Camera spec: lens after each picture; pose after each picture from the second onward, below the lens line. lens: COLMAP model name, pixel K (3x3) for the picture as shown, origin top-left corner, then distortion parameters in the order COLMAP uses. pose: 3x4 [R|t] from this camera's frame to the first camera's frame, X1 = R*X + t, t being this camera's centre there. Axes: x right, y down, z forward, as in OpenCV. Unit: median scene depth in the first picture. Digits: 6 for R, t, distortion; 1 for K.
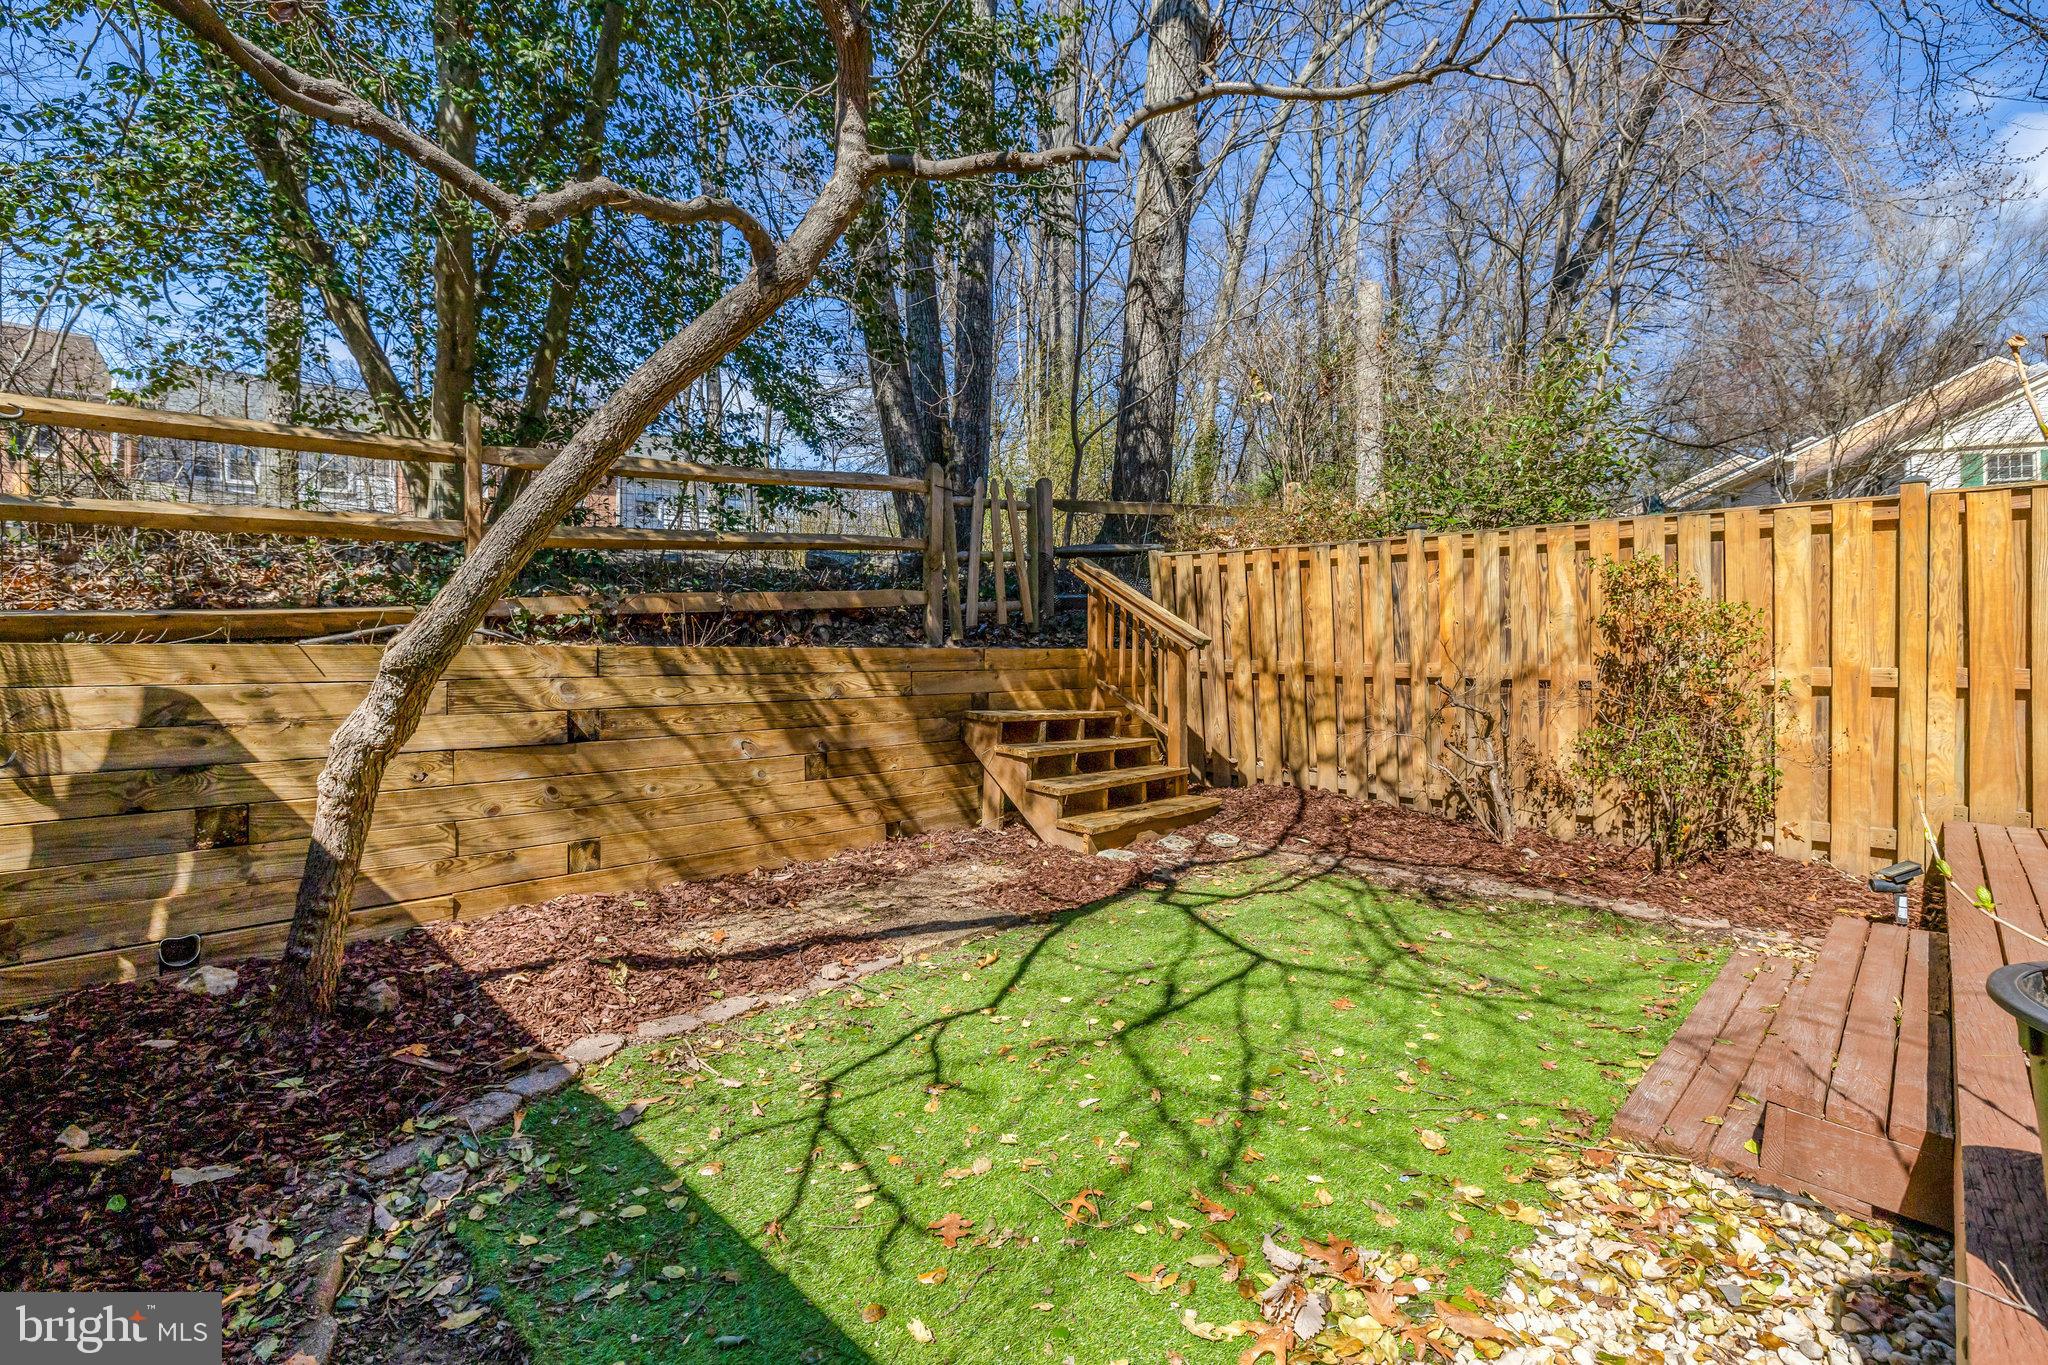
lens RADIAL K [[928.9, 0, 1022.6], [0, 928.9, 673.6], [0, 0, 1]] dist [-0.000866, 0.000637]
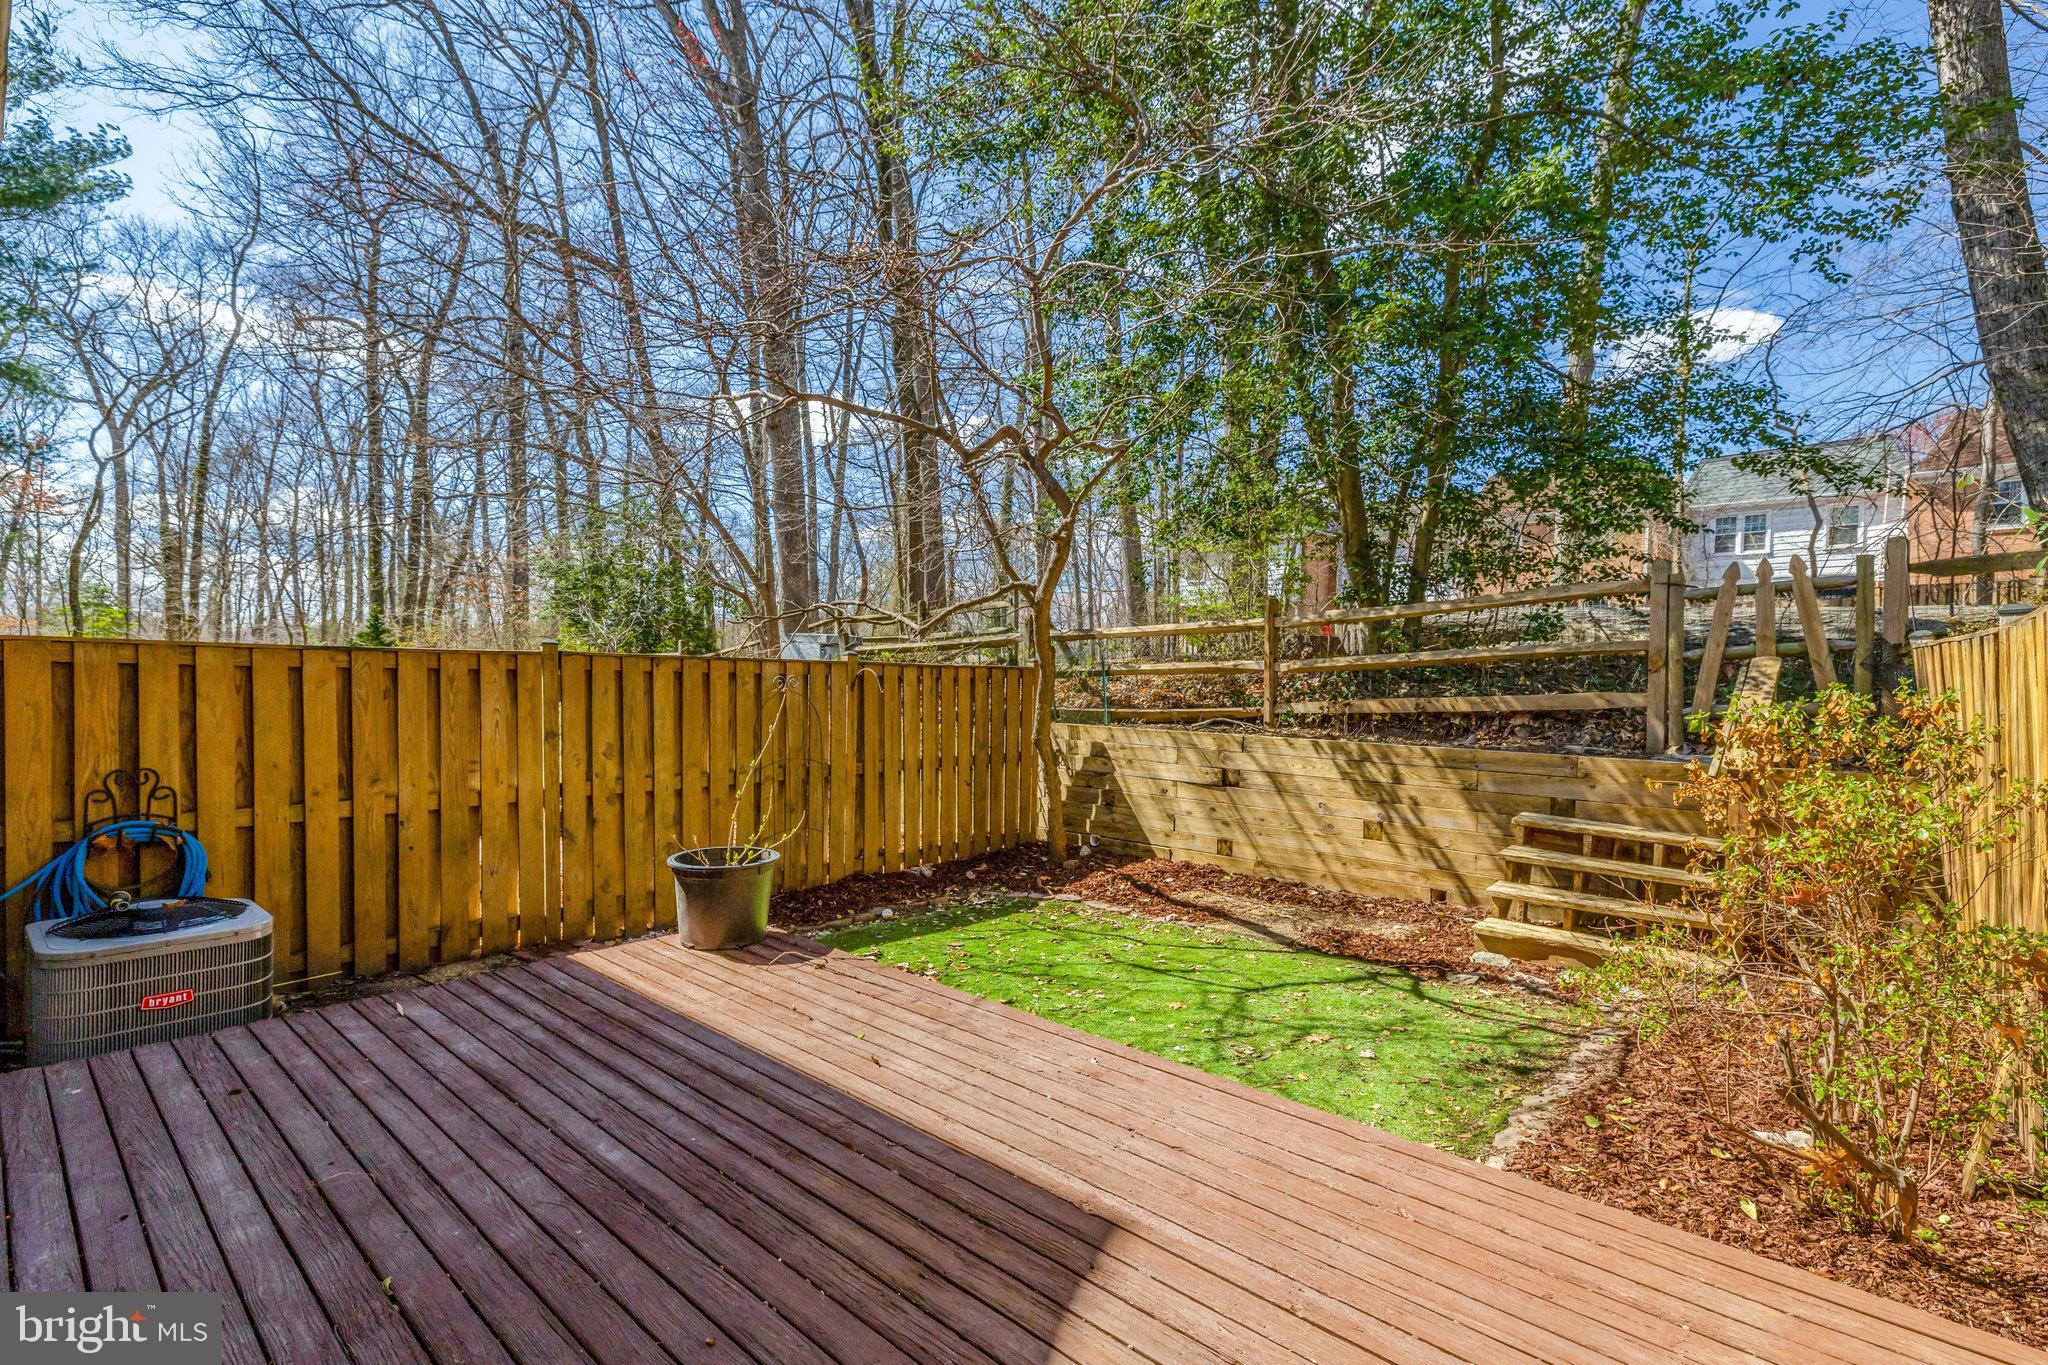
lens RADIAL K [[846.3, 0, 1017.3], [0, 846.3, 675.8], [0, 0, 1]] dist [0.002756, 0.000356]
pose [[0.105987, -0.002759, -0.994364, 1.333050], [-0.041272, 0.999122, -0.007171, -0.134470], [0.993511, 0.041799, 0.105780, 0.422201]]
